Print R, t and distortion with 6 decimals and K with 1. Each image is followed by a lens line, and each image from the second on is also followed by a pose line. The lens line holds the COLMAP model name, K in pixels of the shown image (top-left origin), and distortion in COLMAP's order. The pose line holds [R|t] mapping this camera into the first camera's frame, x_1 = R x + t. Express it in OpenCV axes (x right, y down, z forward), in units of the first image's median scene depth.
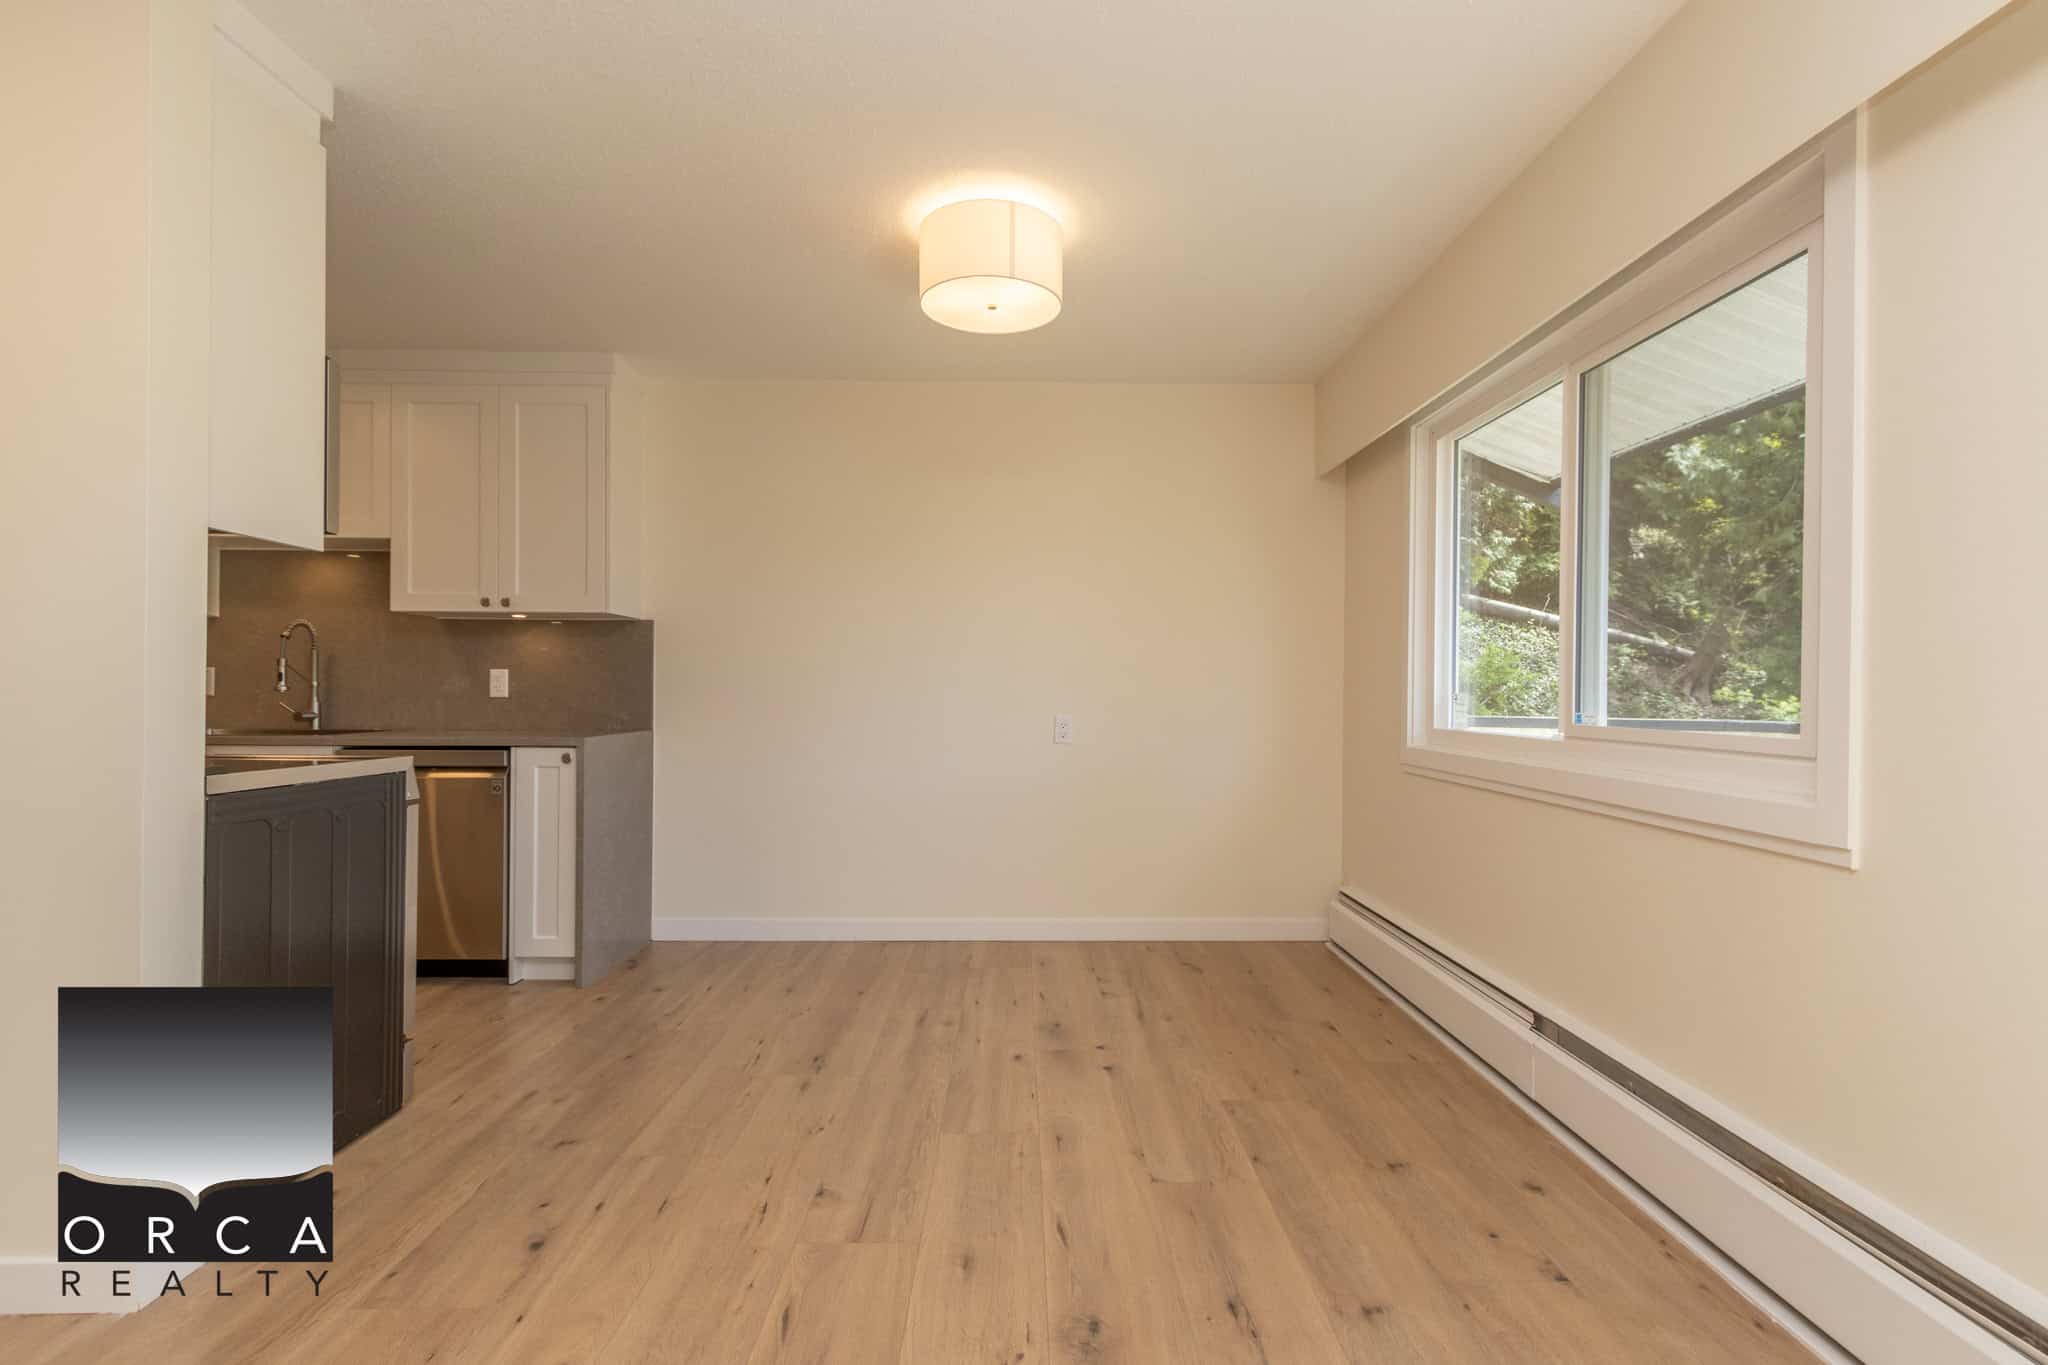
lens RADIAL K [[949.1, 0, 1055.1], [0, 949.1, 676.3], [0, 0, 1]] dist [0.004527, -0.000976]
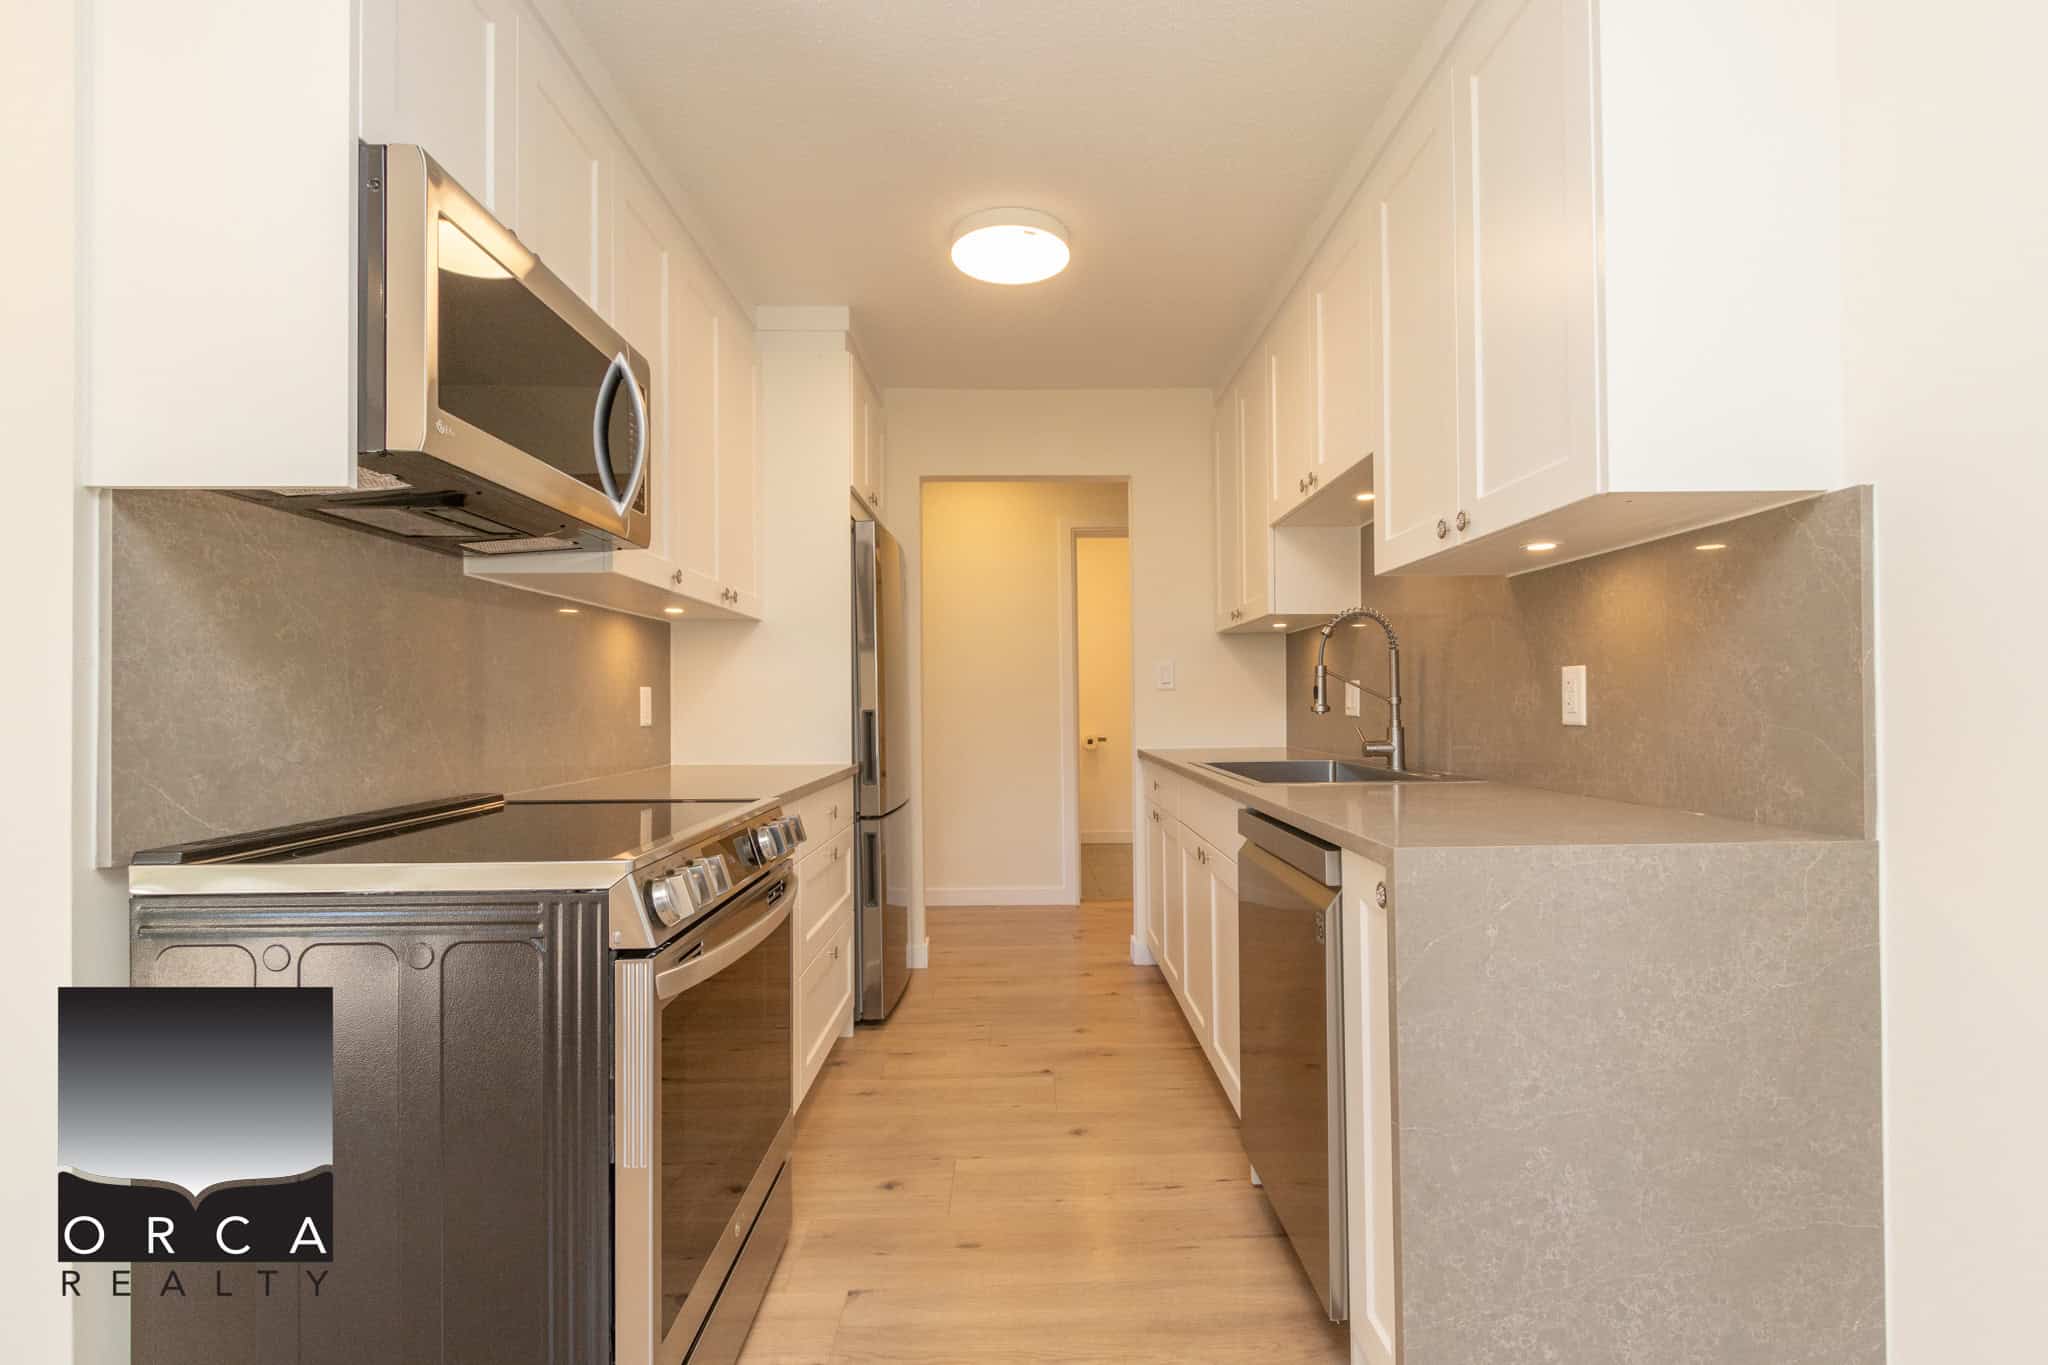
lens RADIAL K [[949.1, 0, 1030.0], [0, 949.1, 688.0], [0, 0, 1]] dist [0.004527, -0.000976]
pose [[-0.016214, -0.022822, -0.999608, -0.112158], [0.029116, 0.999305, -0.023287, 0.006793], [0.999445, -0.029482, -0.015538, 0.760036]]
